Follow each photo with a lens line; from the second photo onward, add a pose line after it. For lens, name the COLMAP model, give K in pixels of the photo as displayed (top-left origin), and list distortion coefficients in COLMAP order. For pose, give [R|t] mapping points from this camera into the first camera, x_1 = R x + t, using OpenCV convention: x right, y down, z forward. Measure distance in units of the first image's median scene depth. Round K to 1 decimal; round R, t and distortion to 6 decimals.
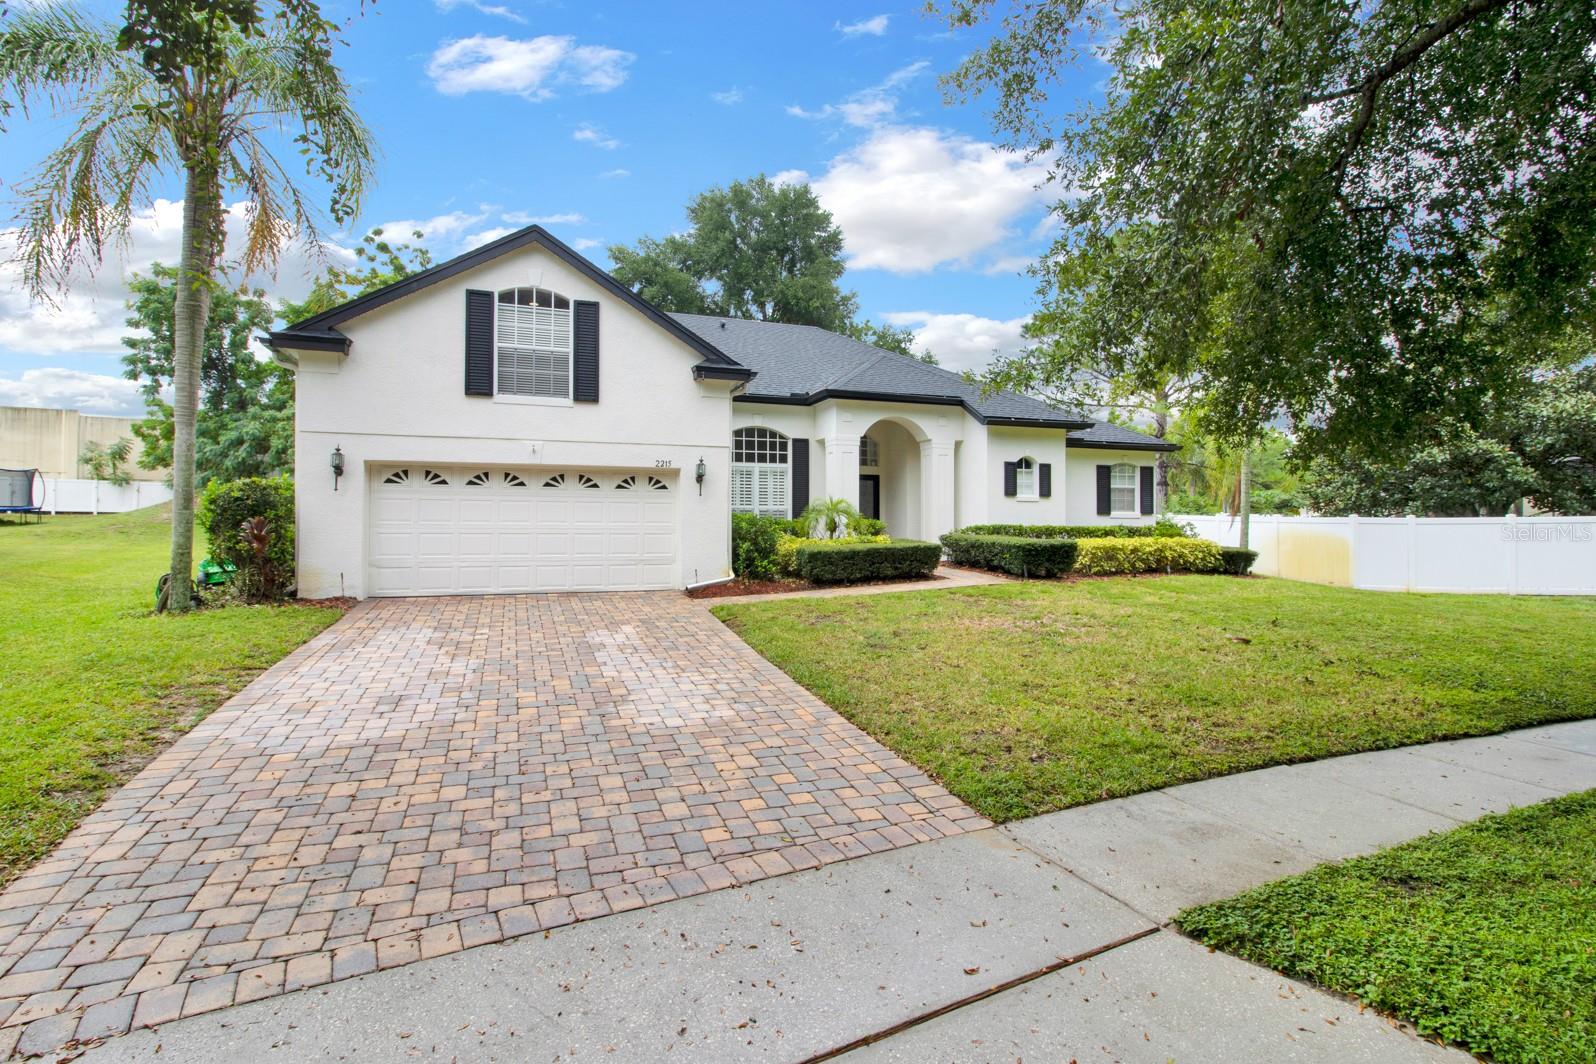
lens RADIAL K [[745.1, 0, 796.2], [0, 745.1, 529.0], [0, 0, 1]] dist [0.001165, -0.000028]
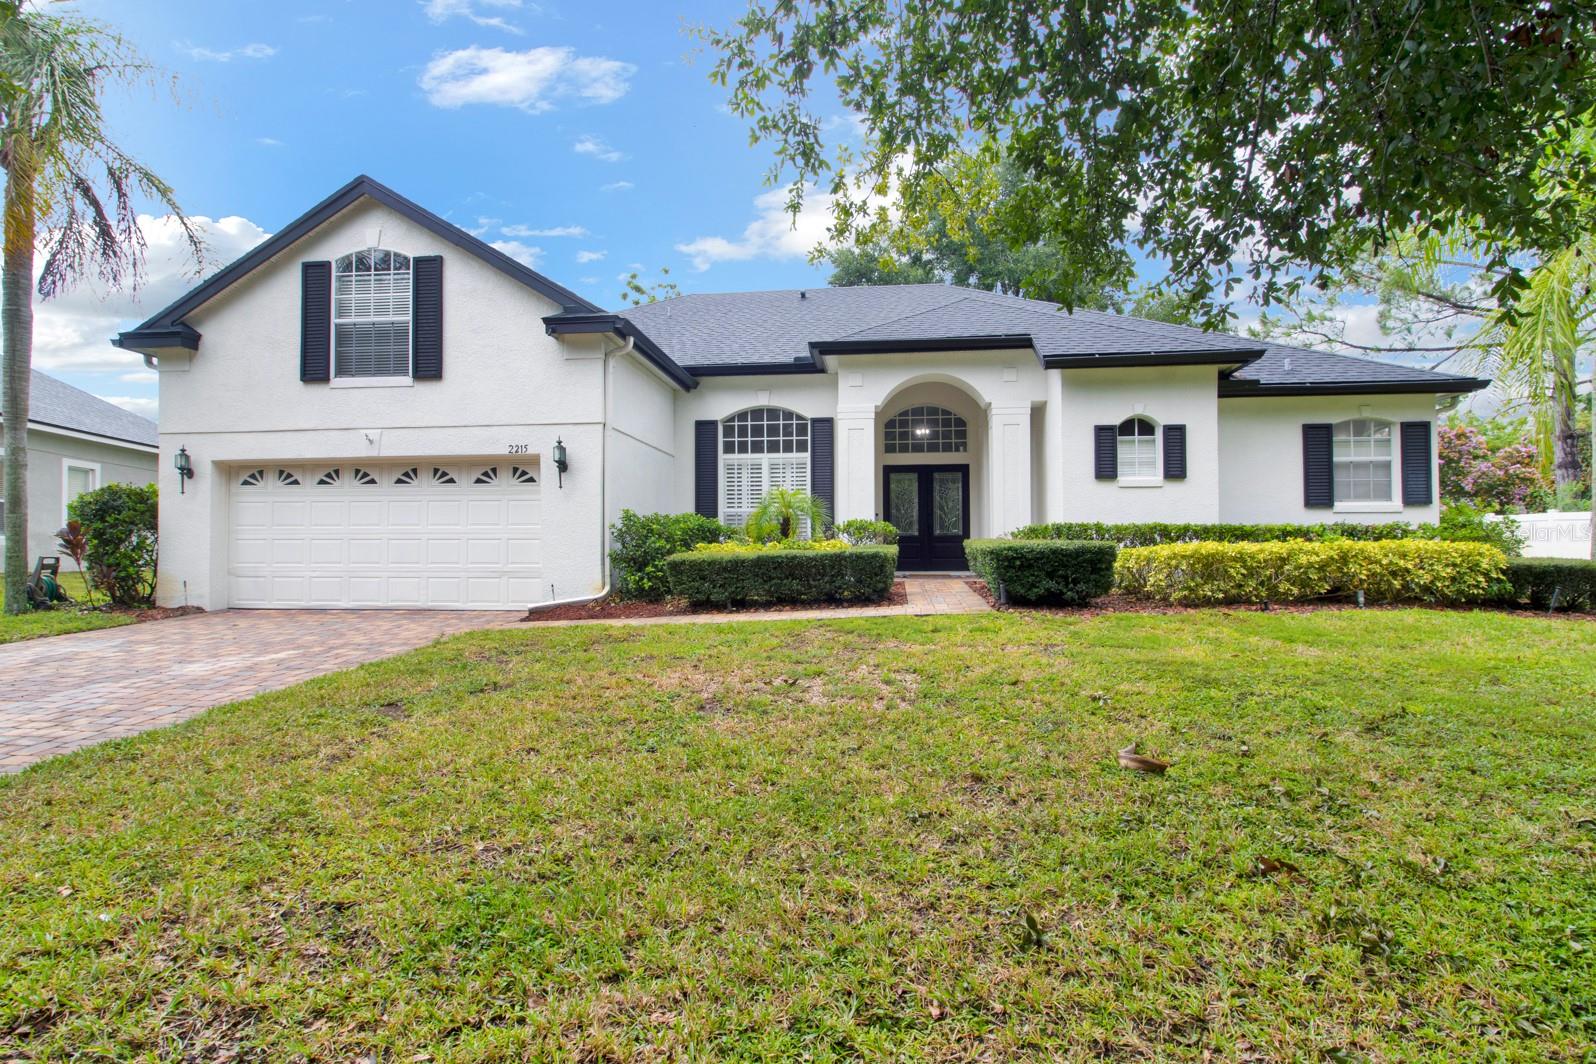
lens RADIAL K [[768.0, 0, 798.7], [0, 768.0, 558.1], [0, 0, 1]] dist [-0.006322, -0.000618]
pose [[0.902418, -0.003221, -0.430850, 0.424741], [0.003059, 0.999995, -0.001068, 0.028407], [0.430851, -0.000354, 0.902423, 0.383463]]
